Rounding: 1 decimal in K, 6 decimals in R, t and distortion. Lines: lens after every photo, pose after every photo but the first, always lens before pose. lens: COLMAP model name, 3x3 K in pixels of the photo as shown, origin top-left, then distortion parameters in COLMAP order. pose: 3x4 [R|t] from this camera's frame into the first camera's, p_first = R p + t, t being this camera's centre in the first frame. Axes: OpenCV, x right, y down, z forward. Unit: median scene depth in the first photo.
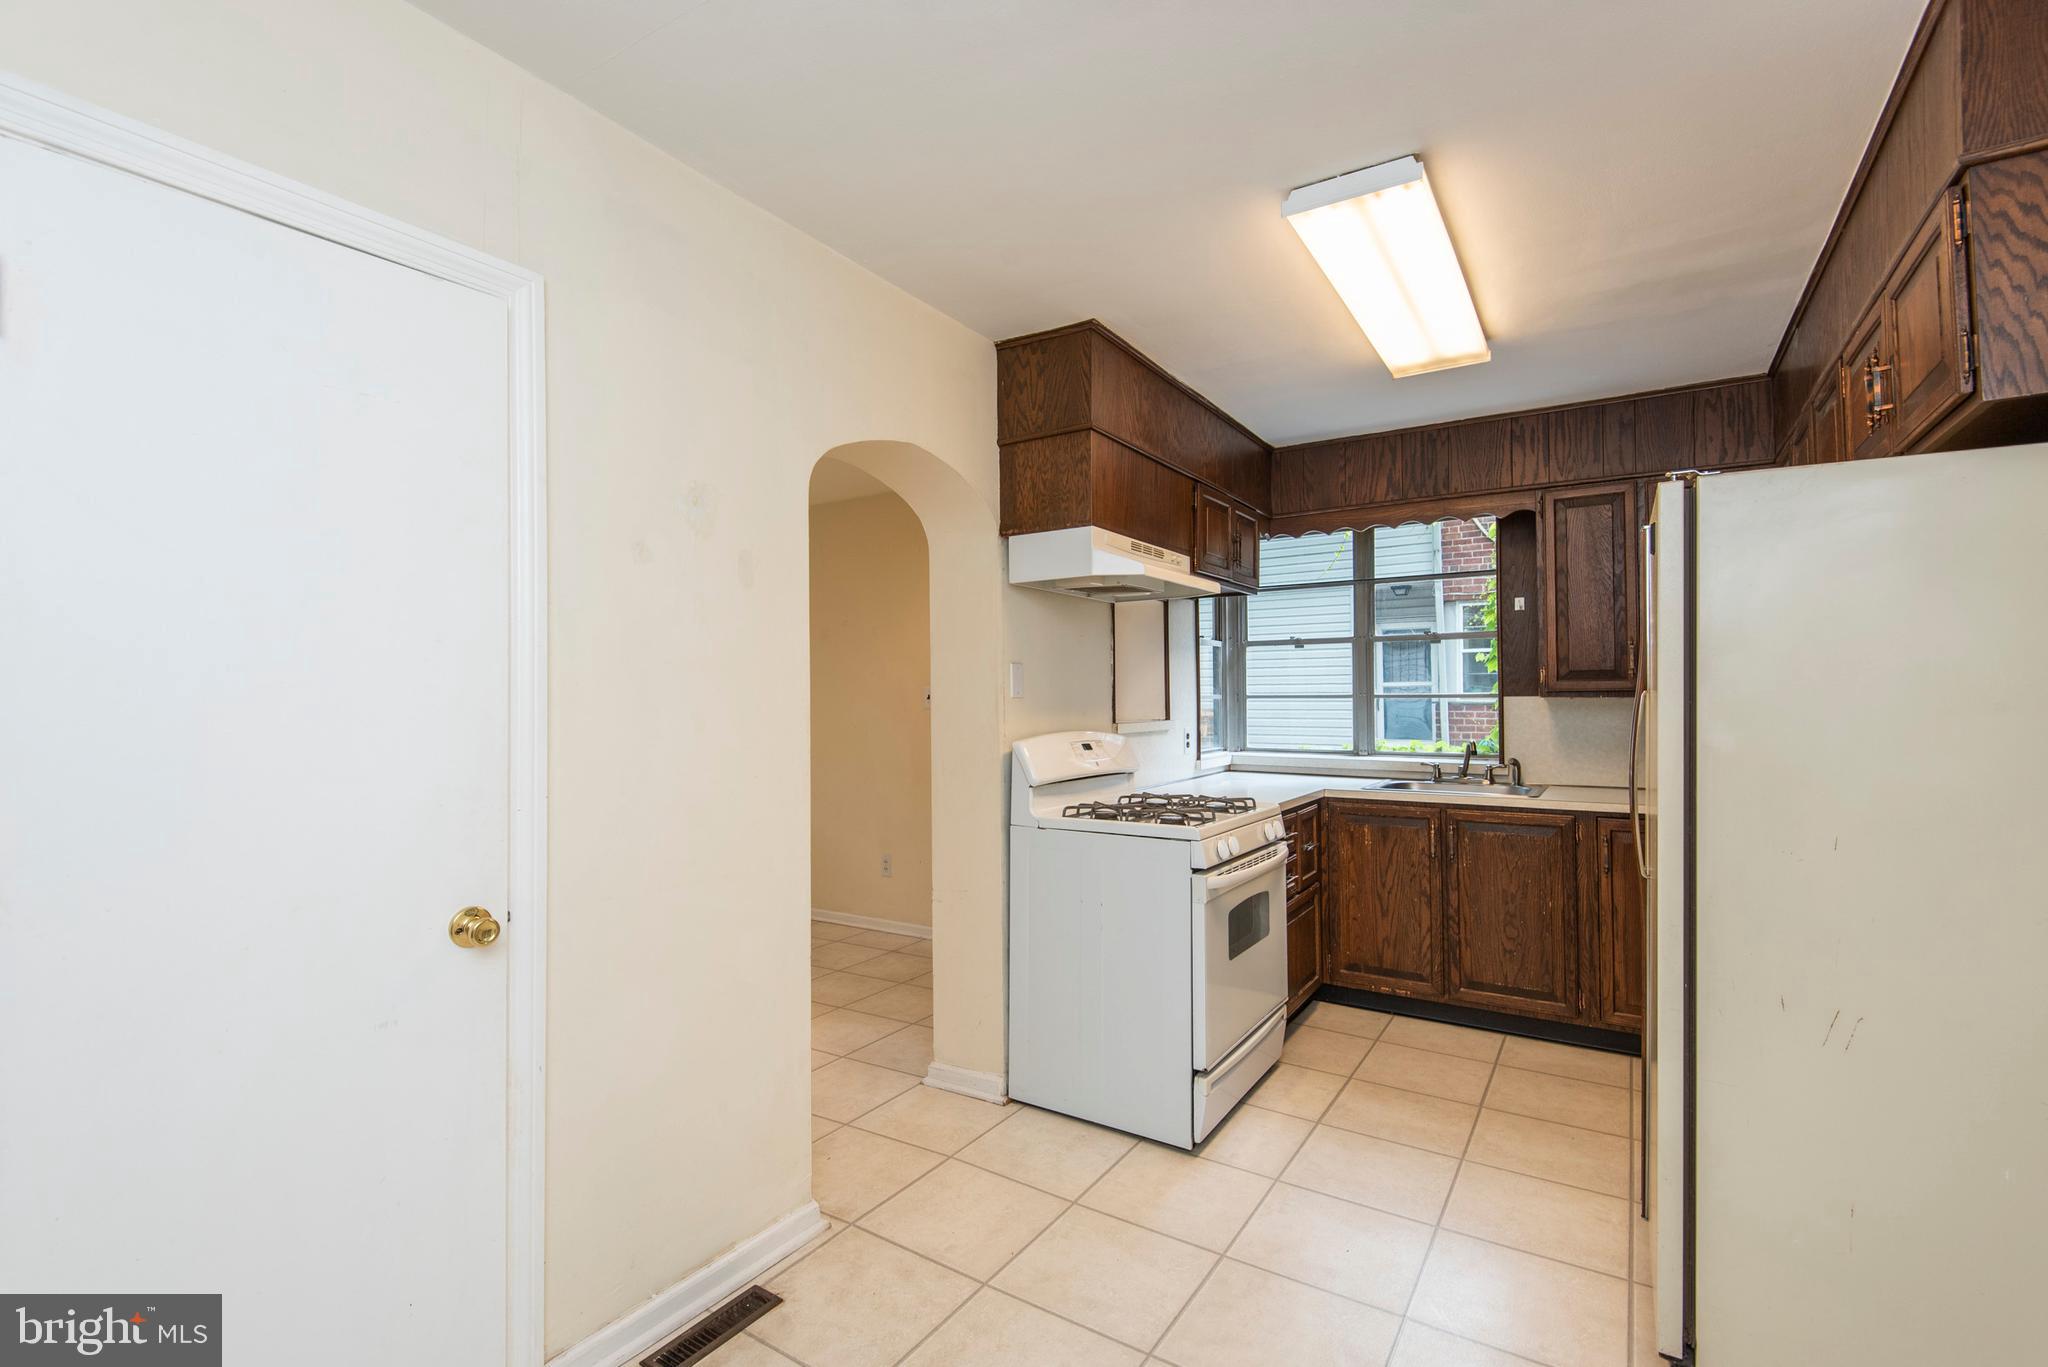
lens RADIAL K [[956.3, 0, 991.6], [0, 956.3, 686.0], [0, 0, 1]] dist [0.042241, -0.024738]
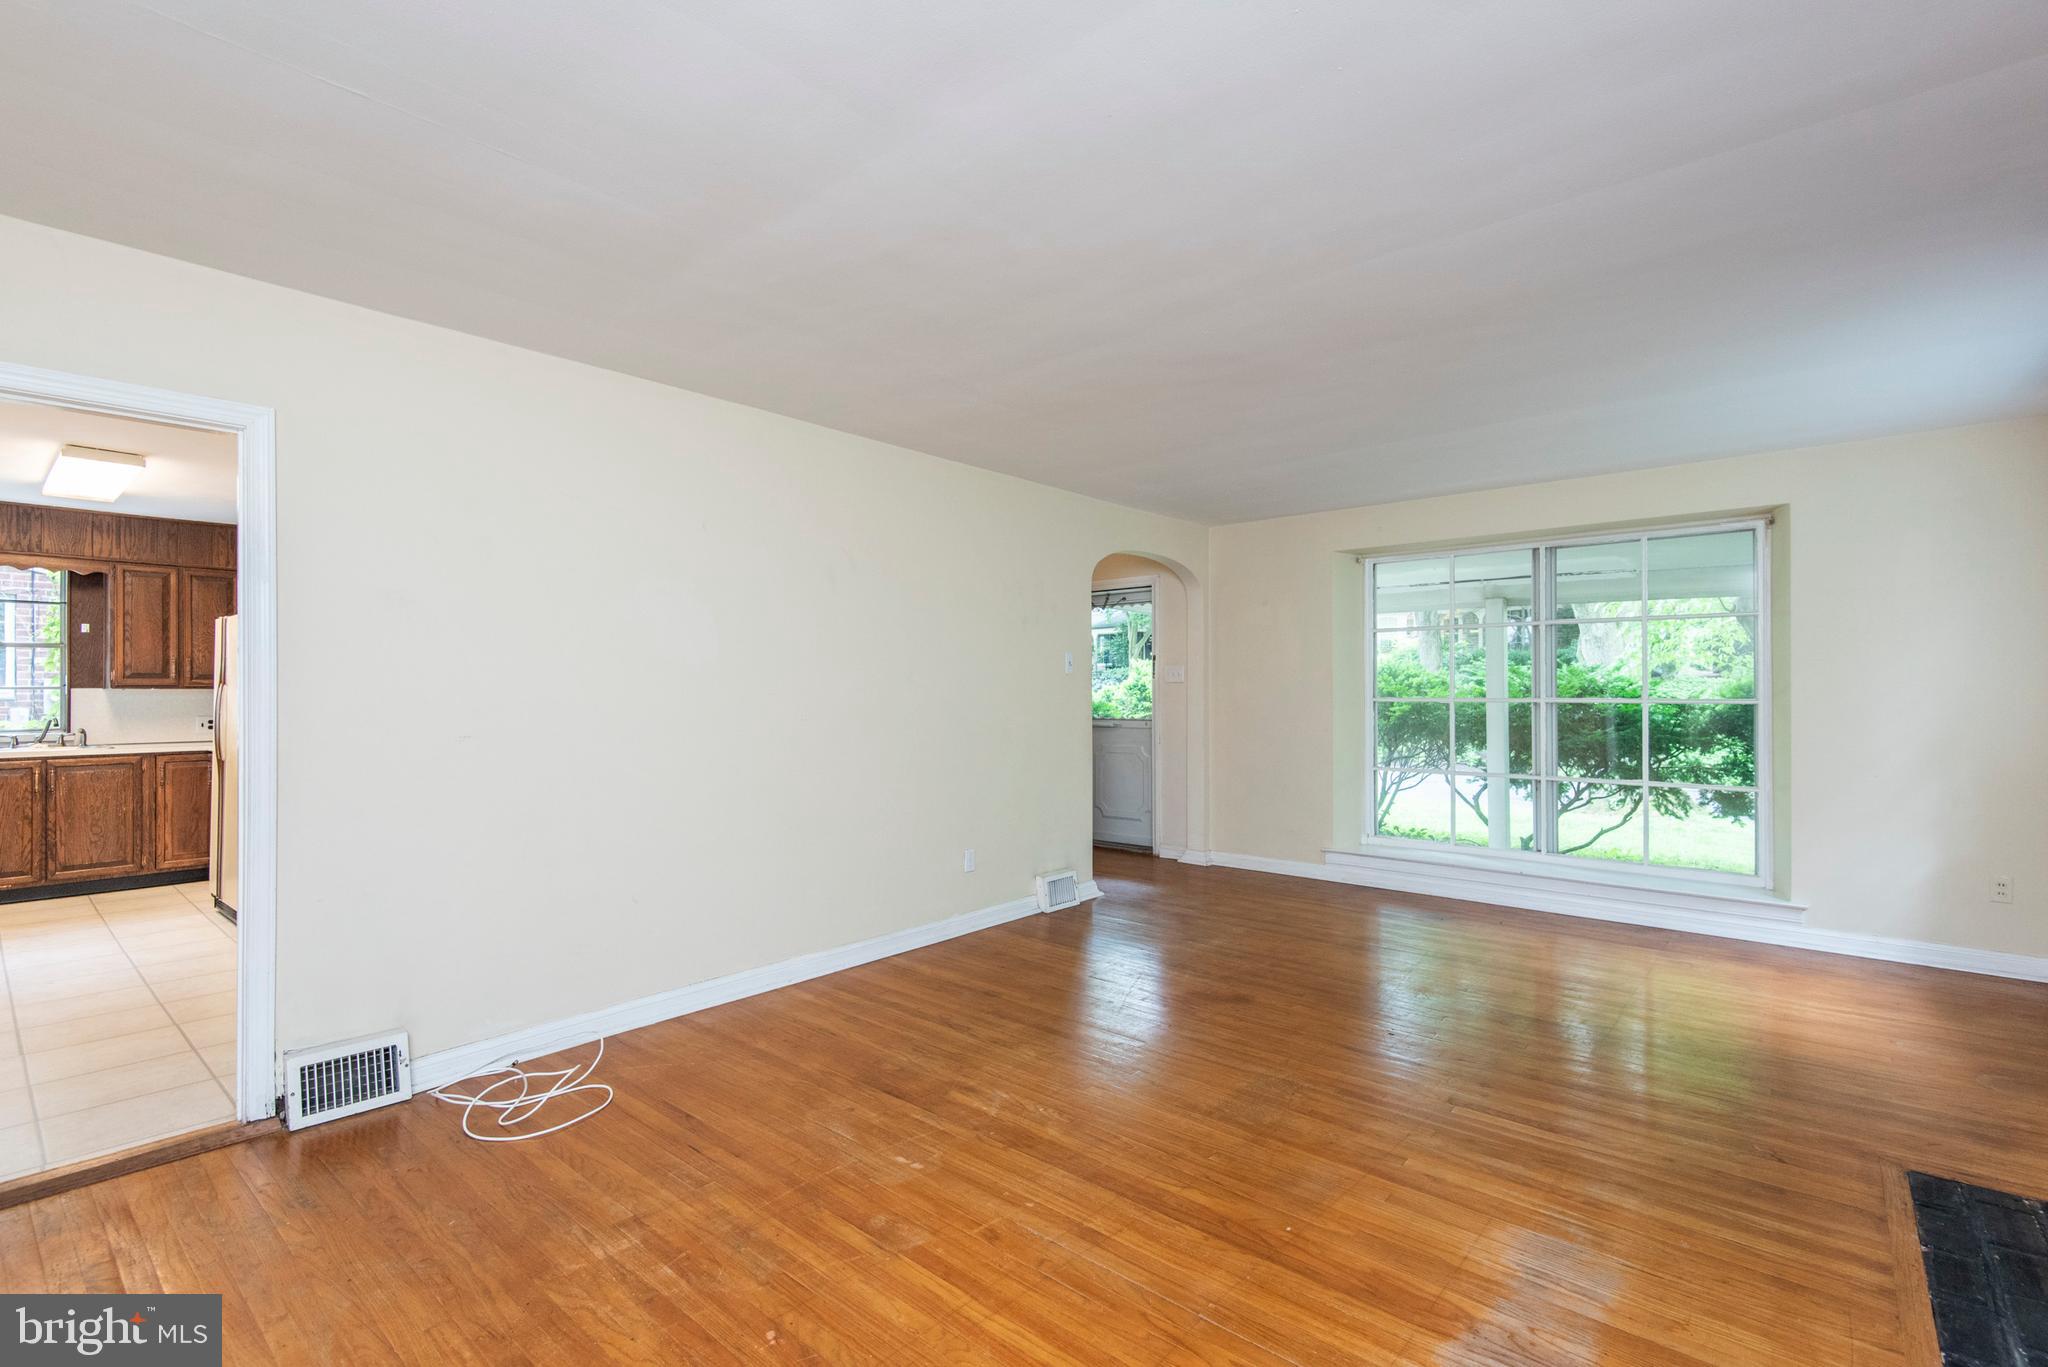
lens RADIAL K [[907.8, 0, 967.8], [0, 907.8, 684.5], [0, 0, 1]] dist [0.004791, 0.000141]
pose [[0.163940, 0.012388, 0.986393, -0.754322], [-0.011446, 0.999878, -0.010655, 0.004712], [-0.986404, -0.009543, 0.164061, -0.718481]]
